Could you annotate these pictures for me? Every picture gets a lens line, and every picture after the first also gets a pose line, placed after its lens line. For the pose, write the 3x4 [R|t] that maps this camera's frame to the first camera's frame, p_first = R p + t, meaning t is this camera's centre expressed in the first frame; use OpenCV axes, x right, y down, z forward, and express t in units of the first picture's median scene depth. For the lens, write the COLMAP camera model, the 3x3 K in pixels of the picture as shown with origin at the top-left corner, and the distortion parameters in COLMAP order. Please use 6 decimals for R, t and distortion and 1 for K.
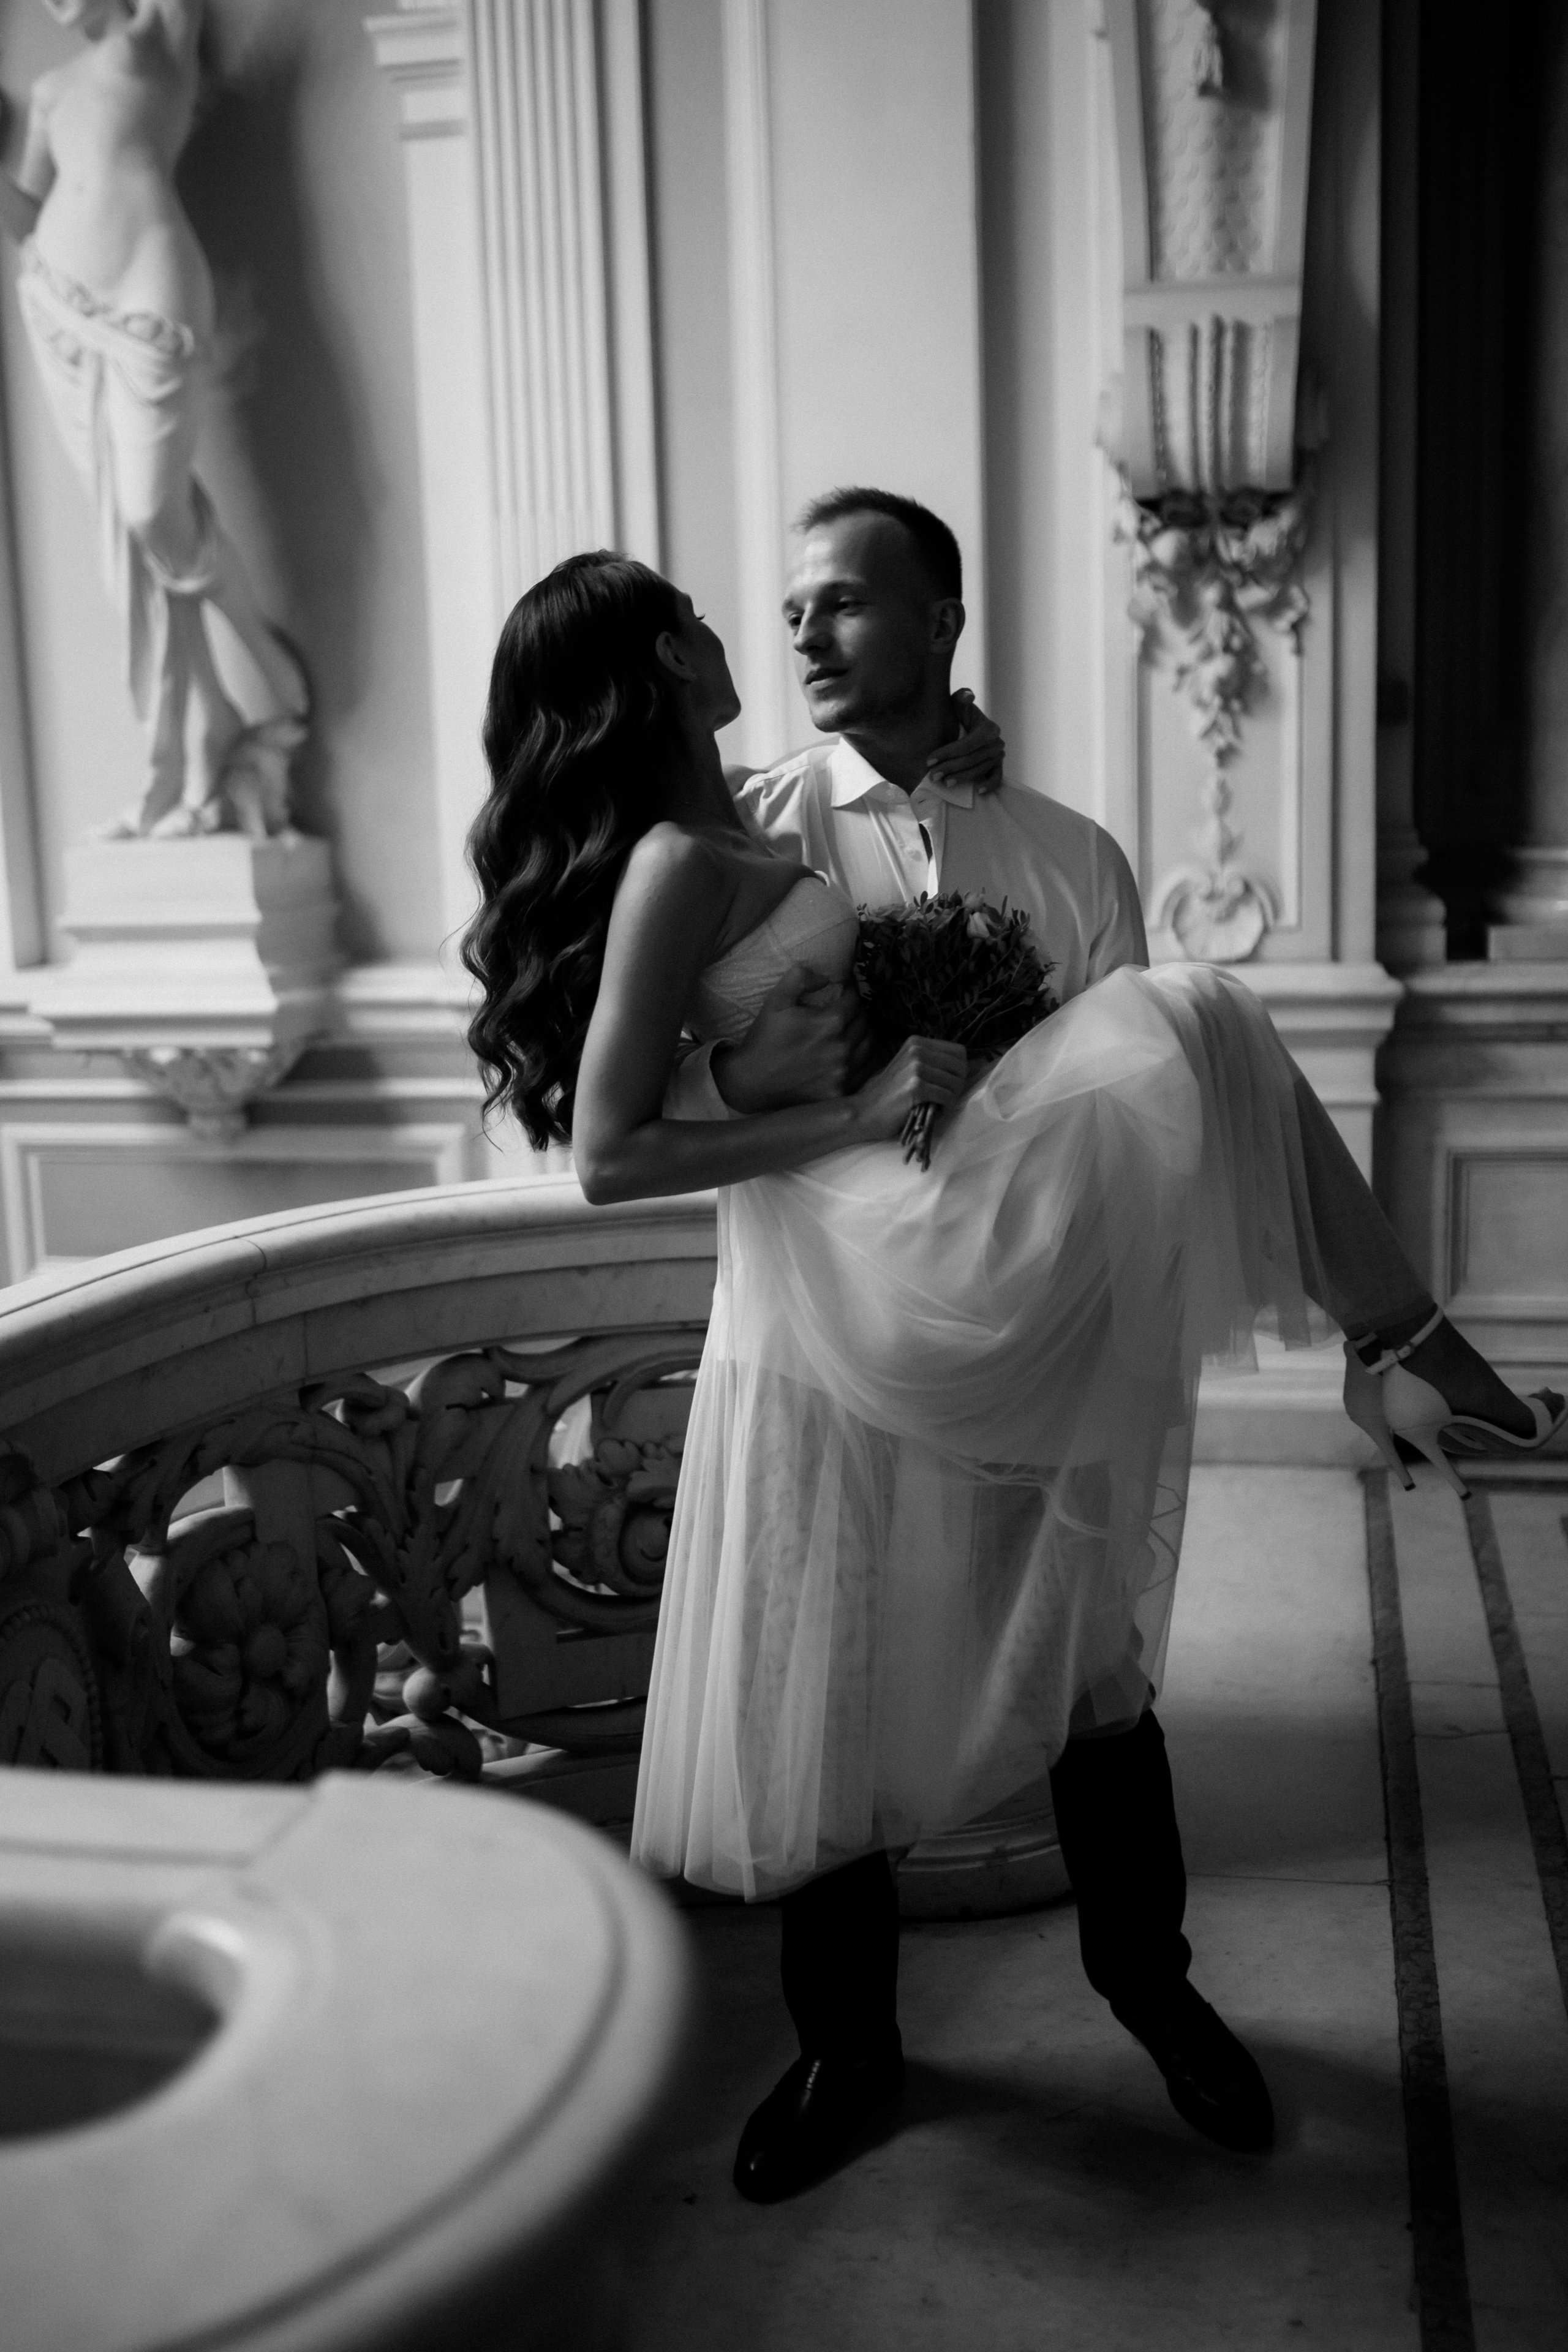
lens RADIAL K [[2402.9, 0, 861.6], [0, 2402.9, 1164.1], [0, 0, 1]] dist [-0.086979, 0.128085]
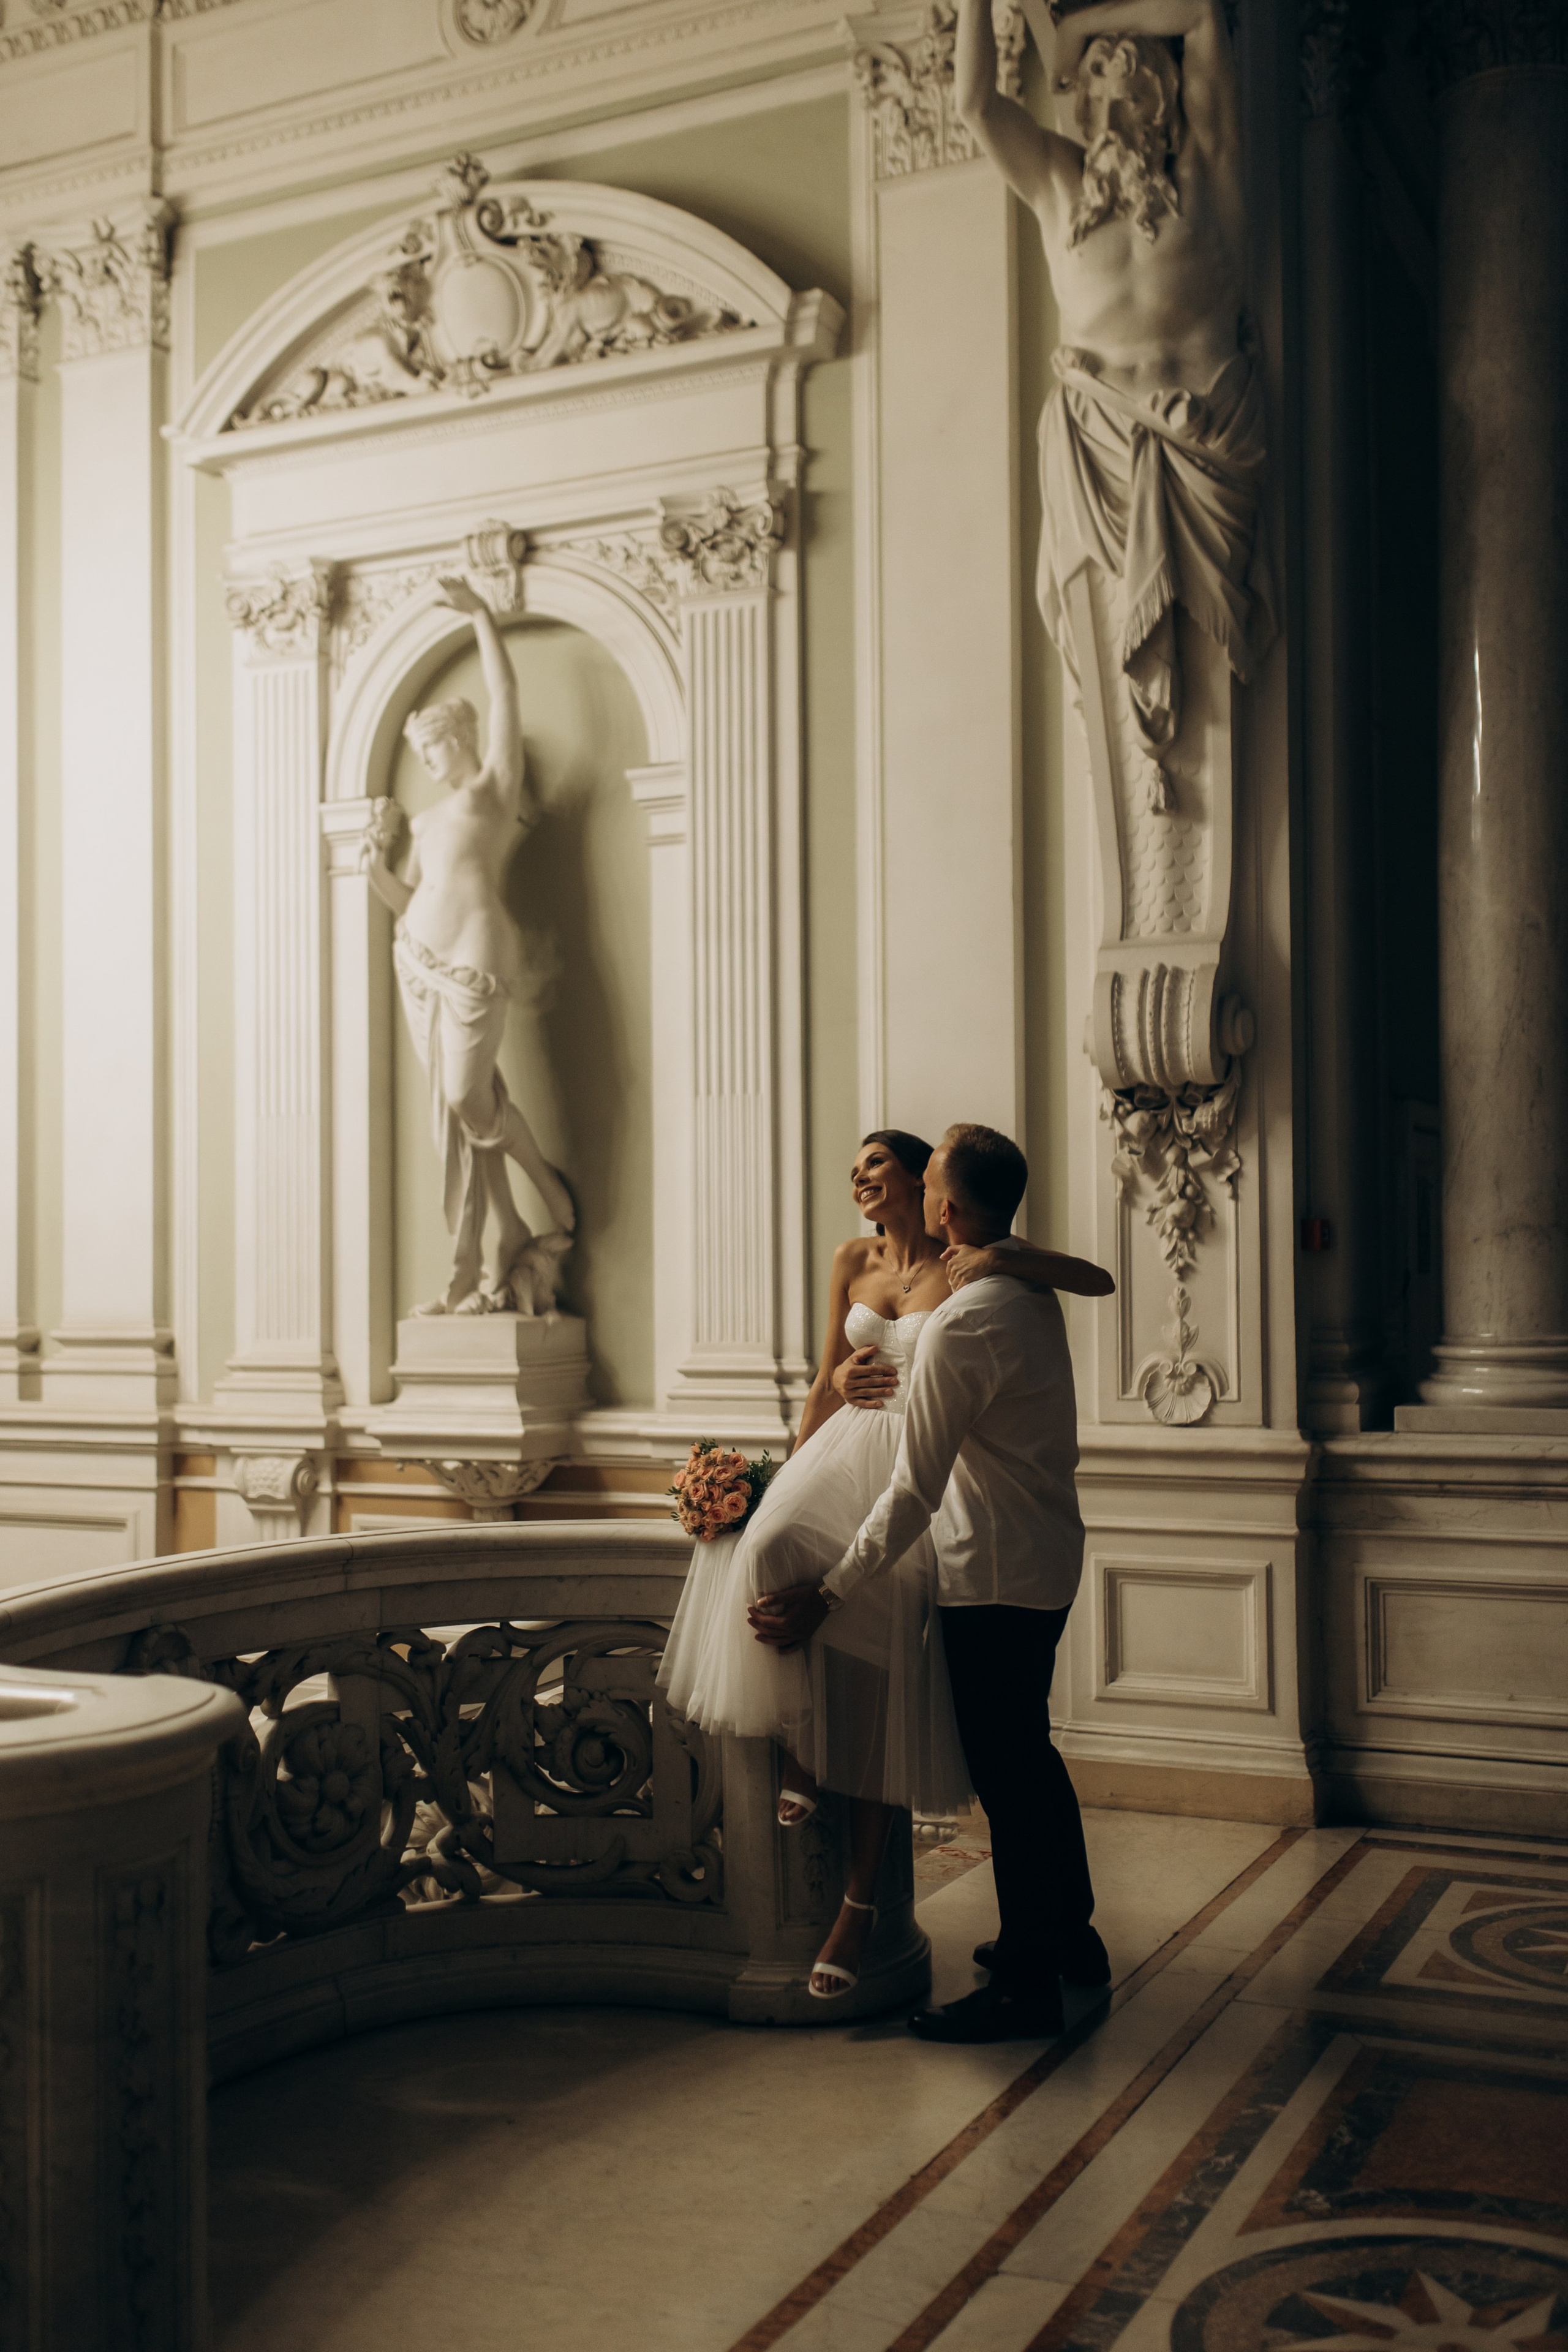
lens RADIAL K [[2389.3, 0, 784.0], [0, 2389.3, 1176.0], [0, 0, 1]] dist [0.062125, -0.245040]
pose [[0.965956, 0.007888, -0.258585, 0.286783], [-0.058800, 0.980070, -0.189753, 0.047859], [0.251935, 0.198498, 0.947168, -0.361237]]
